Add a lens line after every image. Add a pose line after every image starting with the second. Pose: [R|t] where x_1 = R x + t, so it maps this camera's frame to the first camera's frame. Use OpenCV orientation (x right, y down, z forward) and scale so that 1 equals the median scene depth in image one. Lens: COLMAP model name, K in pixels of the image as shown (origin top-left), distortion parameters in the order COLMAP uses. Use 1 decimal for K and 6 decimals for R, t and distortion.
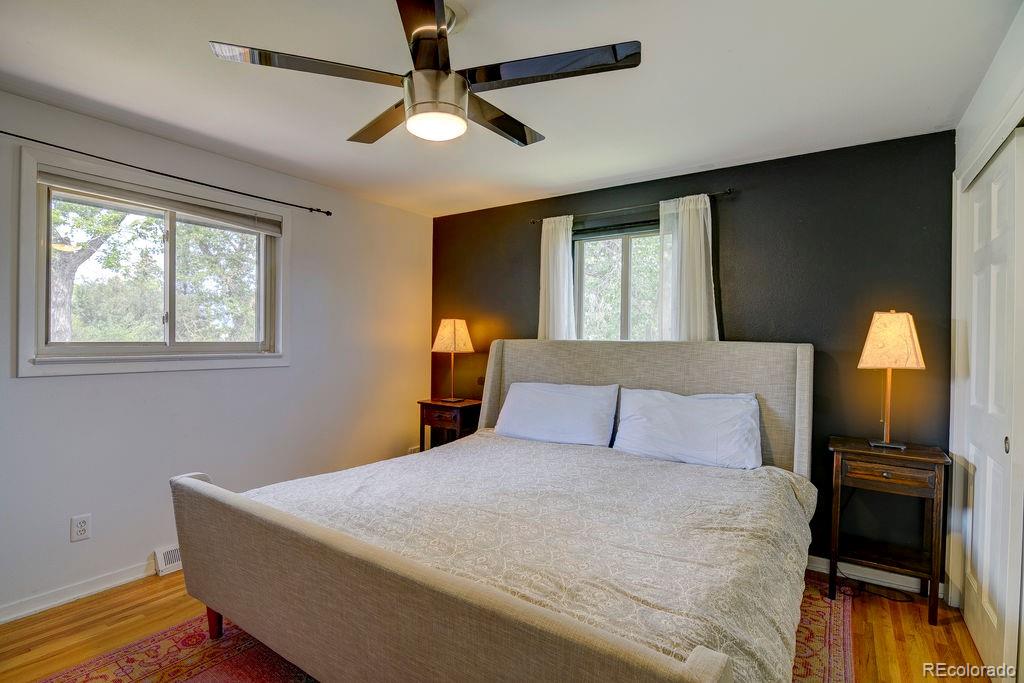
lens RADIAL K [[489.3, 0, 505.7], [0, 489.3, 343.3], [0, 0, 1]] dist [-0.008231, -0.006755]
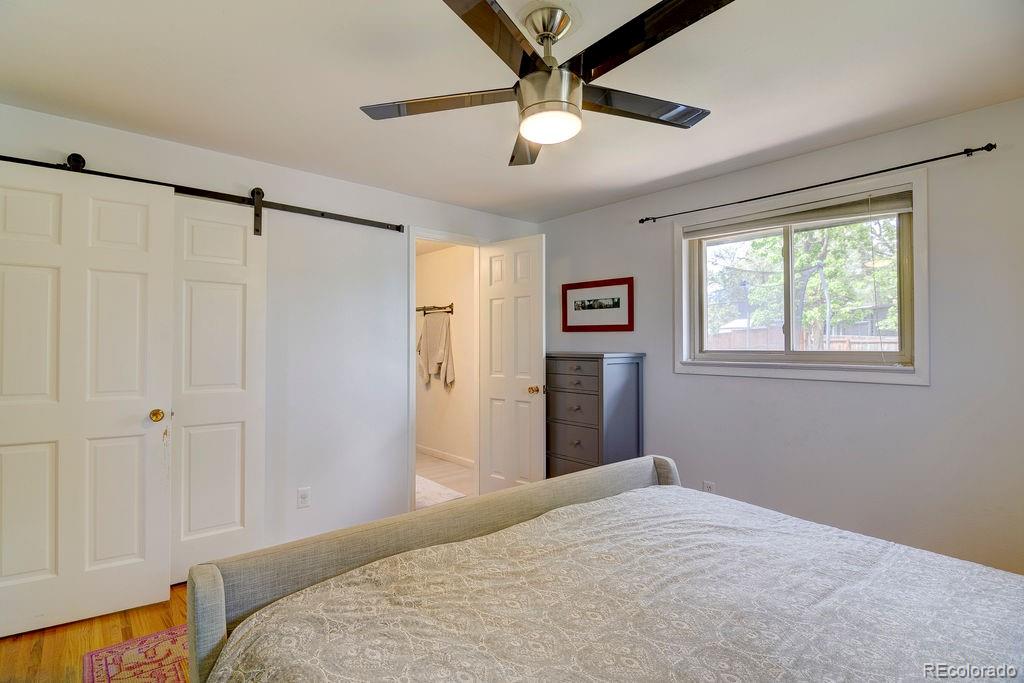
lens RADIAL K [[489.3, 0, 505.5], [0, 489.3, 344.7], [0, 0, 1]] dist [-0.008231, -0.006755]
pose [[-0.252044, -0.015077, -0.967598, 0.472304], [-0.012929, 0.999842, -0.012212, 0.004512], [0.967629, 0.009432, -0.252199, 0.680006]]
